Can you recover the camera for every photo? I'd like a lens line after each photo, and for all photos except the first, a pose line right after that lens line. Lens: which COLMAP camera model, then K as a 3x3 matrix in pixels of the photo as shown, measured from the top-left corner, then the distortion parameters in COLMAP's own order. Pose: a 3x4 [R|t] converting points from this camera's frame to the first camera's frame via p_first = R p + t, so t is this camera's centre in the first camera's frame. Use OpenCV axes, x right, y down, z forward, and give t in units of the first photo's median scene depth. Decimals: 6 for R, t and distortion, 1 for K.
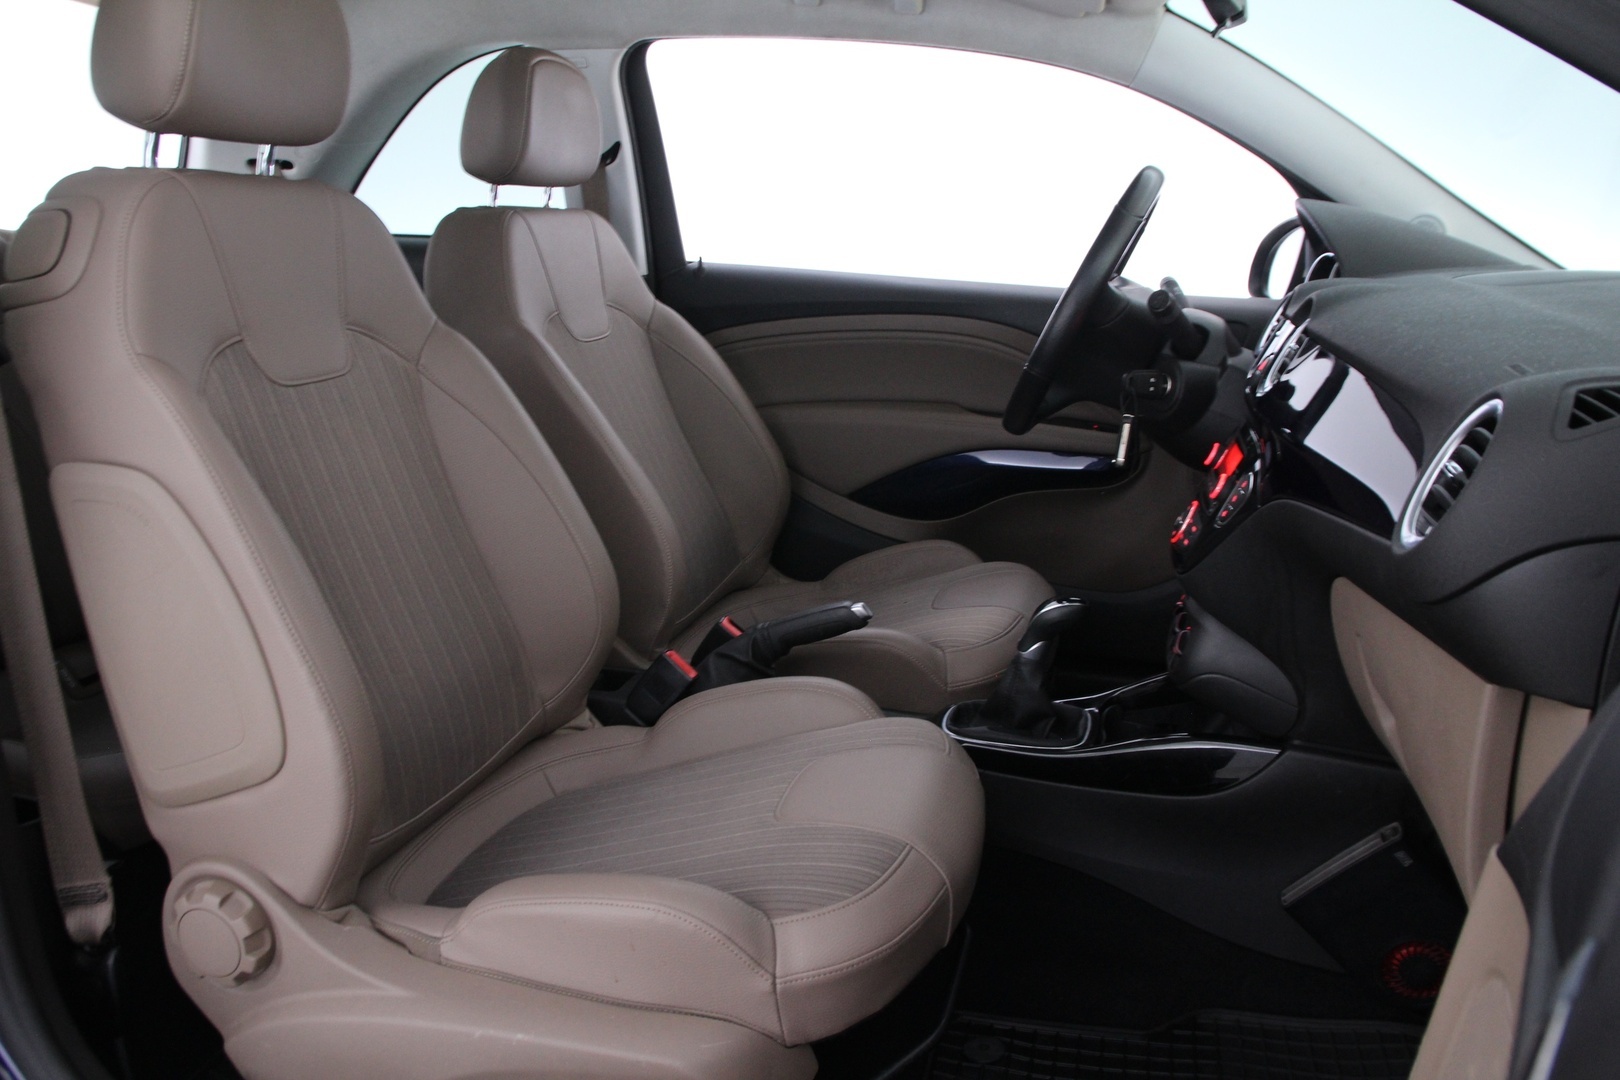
lens RADIAL K [[1264.4, 0, 818.2], [0, 1264.4, 555.2], [0, 0, 1]] dist [-0.119195, 0.053483]
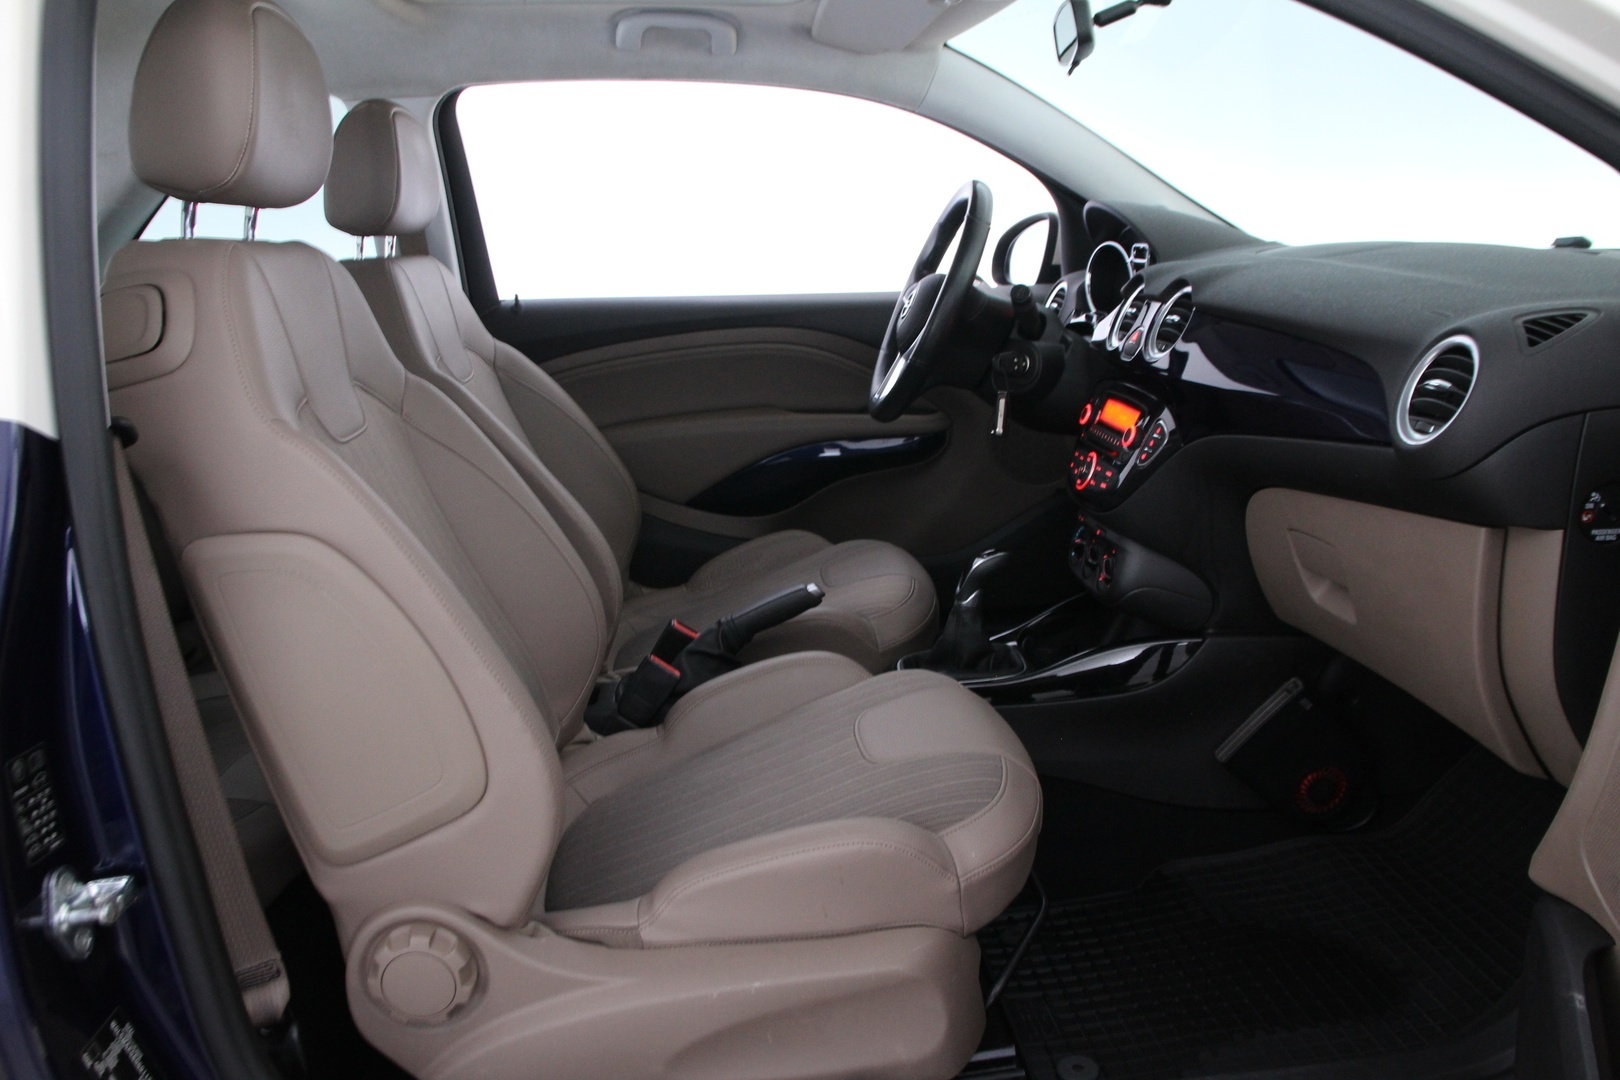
lens RADIAL K [[1264.4, 0, 821.1], [0, 1264.4, 553.7], [0, 0, 1]] dist [-0.119195, 0.053483]
pose [[0.938285, -0.146733, 0.313194, -0.315233], [0.150899, 0.988488, 0.011039, 0.000230], [-0.311208, 0.036902, 0.949625, -0.068634]]
